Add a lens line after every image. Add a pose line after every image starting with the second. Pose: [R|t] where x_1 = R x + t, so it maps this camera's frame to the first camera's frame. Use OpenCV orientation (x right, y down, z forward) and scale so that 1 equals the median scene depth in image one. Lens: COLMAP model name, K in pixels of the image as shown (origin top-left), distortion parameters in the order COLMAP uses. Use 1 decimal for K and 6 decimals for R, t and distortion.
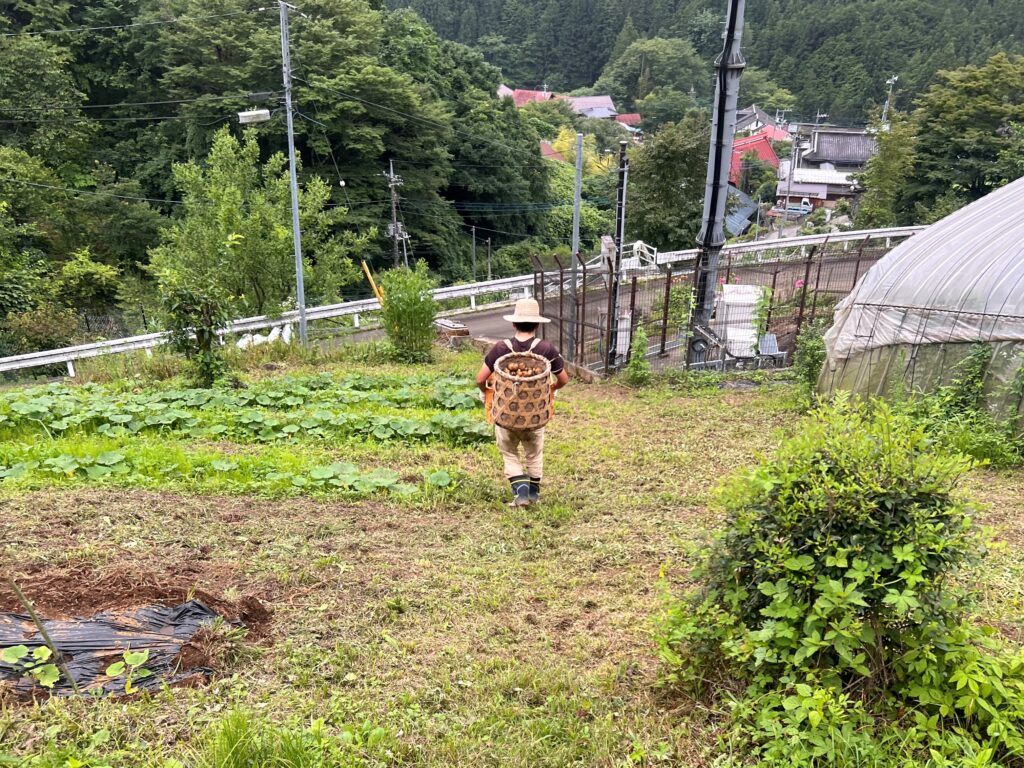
lens RADIAL K [[771.7, 0, 504.5], [0, 771.7, 426.9], [0, 0, 1]] dist [0.055823, -0.054438]
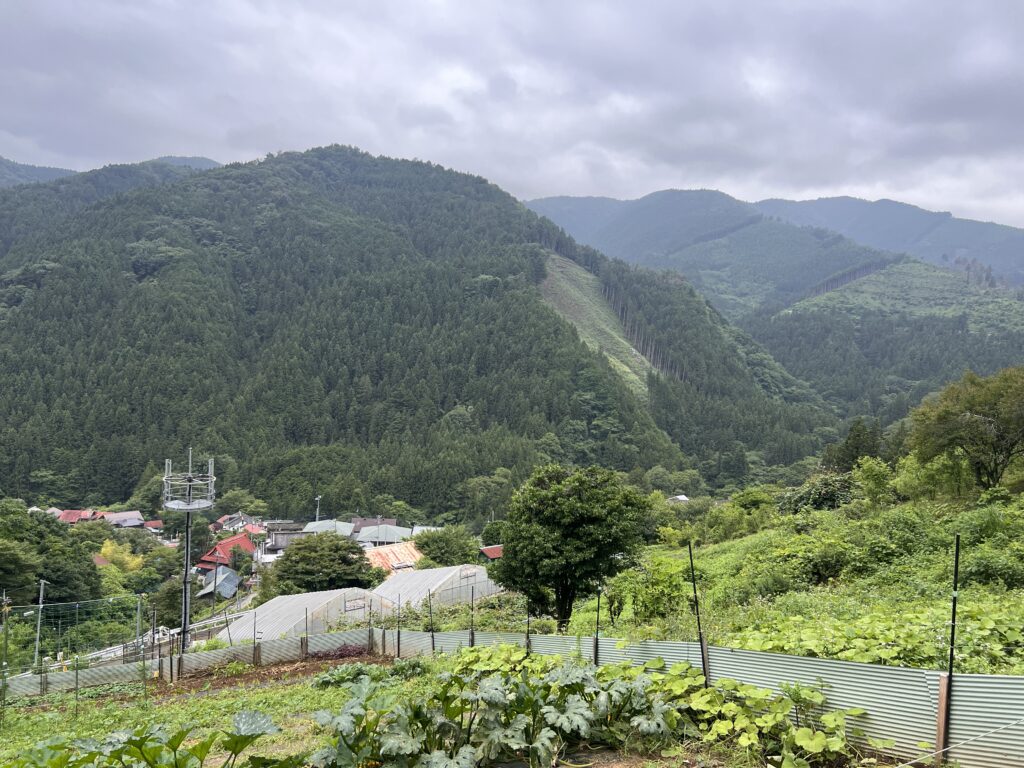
lens RADIAL K [[771.7, 0, 512.8], [0, 771.7, 380.2], [0, 0, 1]] dist [0.055823, -0.054438]
pose [[0.835733, 0.037682, 0.547842, -0.089958], [0.218812, 0.892170, -0.395163, 0.090596], [-0.503658, 0.450125, 0.737371, -0.548509]]
